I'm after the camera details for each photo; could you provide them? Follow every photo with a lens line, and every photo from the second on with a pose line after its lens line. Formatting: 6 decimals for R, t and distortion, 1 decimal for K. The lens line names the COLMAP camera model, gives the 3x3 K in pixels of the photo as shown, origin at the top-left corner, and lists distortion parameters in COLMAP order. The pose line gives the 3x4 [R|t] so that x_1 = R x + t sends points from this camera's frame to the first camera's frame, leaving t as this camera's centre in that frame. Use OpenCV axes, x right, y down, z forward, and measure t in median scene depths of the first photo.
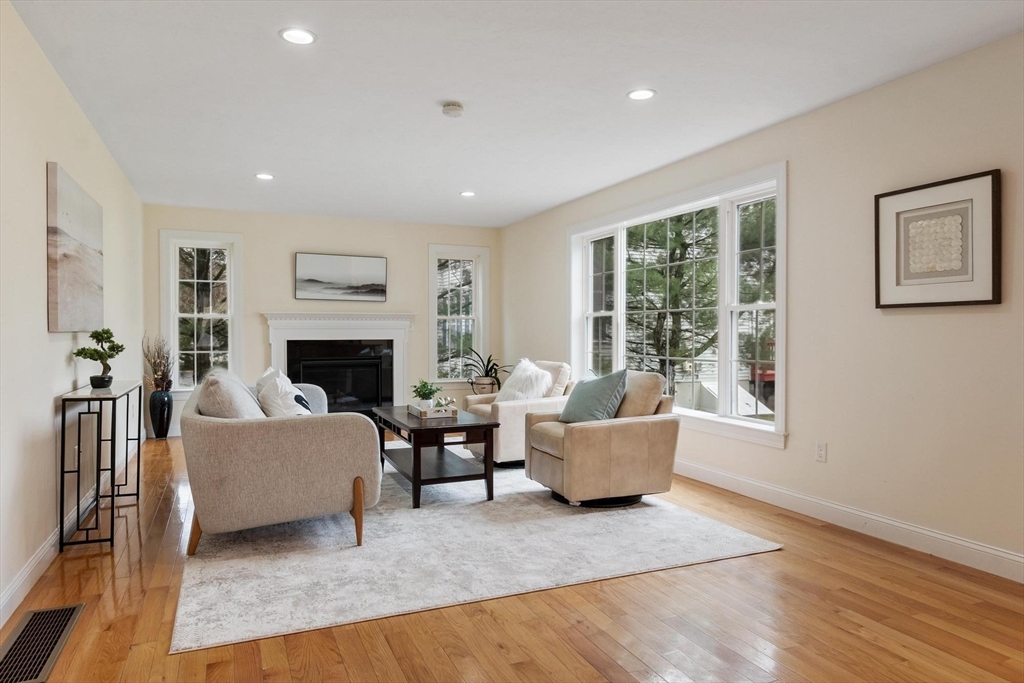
lens RADIAL K [[652.2, 0, 507.7], [0, 652.2, 341.7], [0, 0, 1]] dist [0.004836, 0.001194]
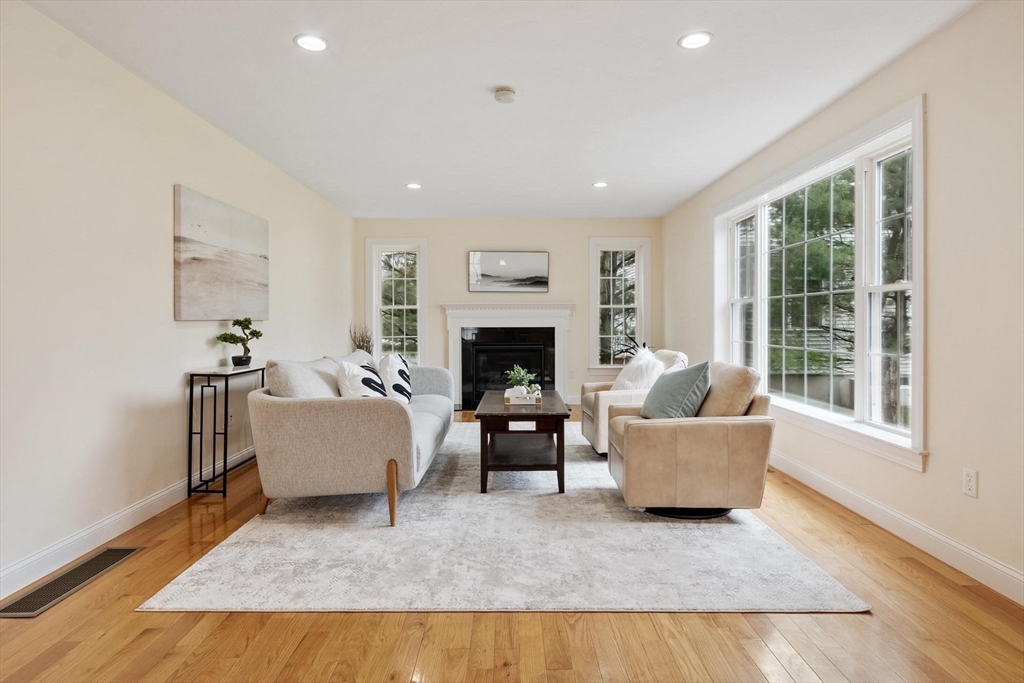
lens RADIAL K [[566.9, 0, 509.3], [0, 566.9, 324.4], [0, 0, 1]] dist [0.004223, -0.000620]
pose [[0.917696, 0.000531, -0.397284, 0.265305], [-0.003769, 0.999966, -0.007369, -0.001380], [0.397266, 0.008260, 0.917666, 0.216919]]
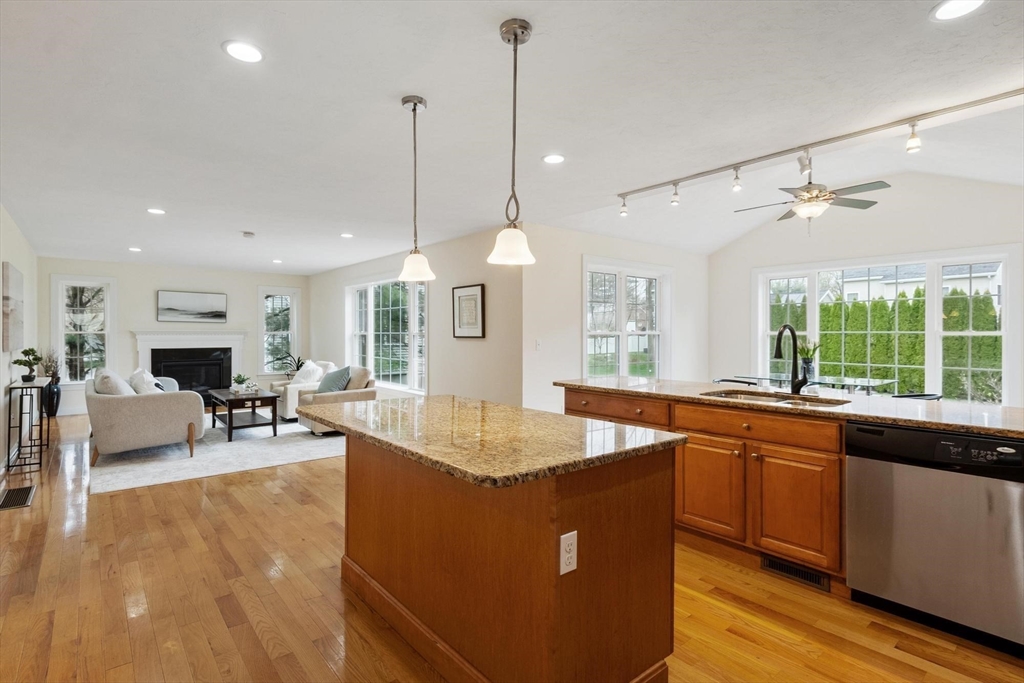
lens RADIAL K [[508.3, 0, 510.3], [0, 508.3, 335.5], [0, 0, 1]] dist [0.001183, -0.000742]
pose [[0.959198, 0.000435, 0.282734, 0.236471], [0.002368, 0.999951, -0.009575, -0.037644], [-0.282724, 0.009854, 0.959151, -0.681423]]
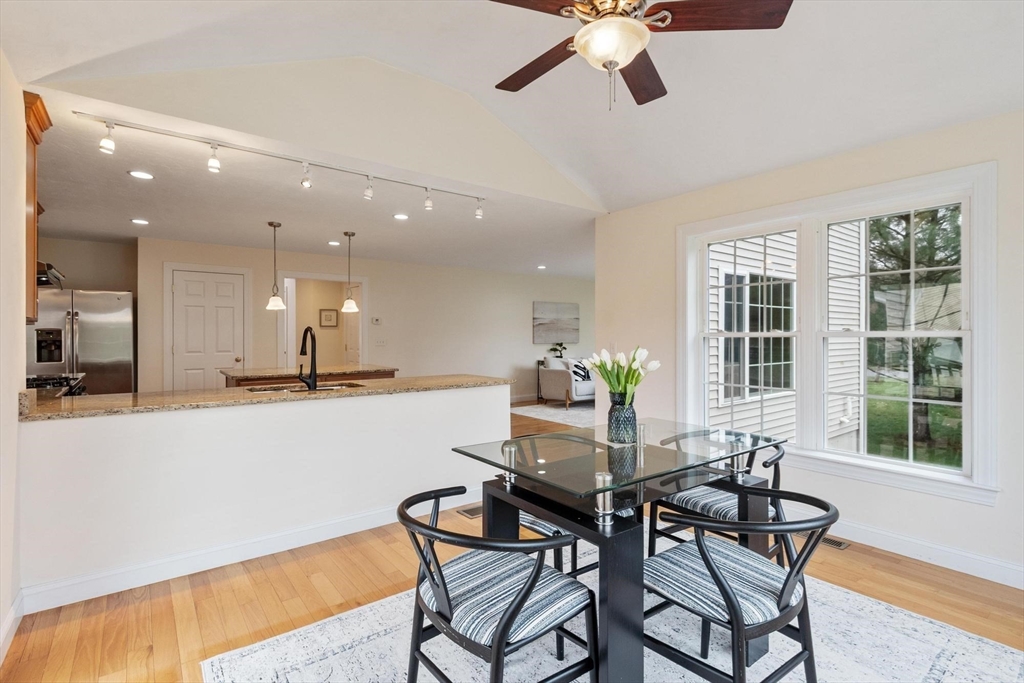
lens RADIAL K [[488.1, 0, 510.8], [0, 488.1, 341.5], [0, 0, 1]] dist [-0.000180, -0.000096]
pose [[0.244208, 0.012682, -0.969640, 1.837426], [-0.012577, 0.999872, 0.009910, -0.047717], [0.969641, 0.009775, 0.244336, 0.108472]]
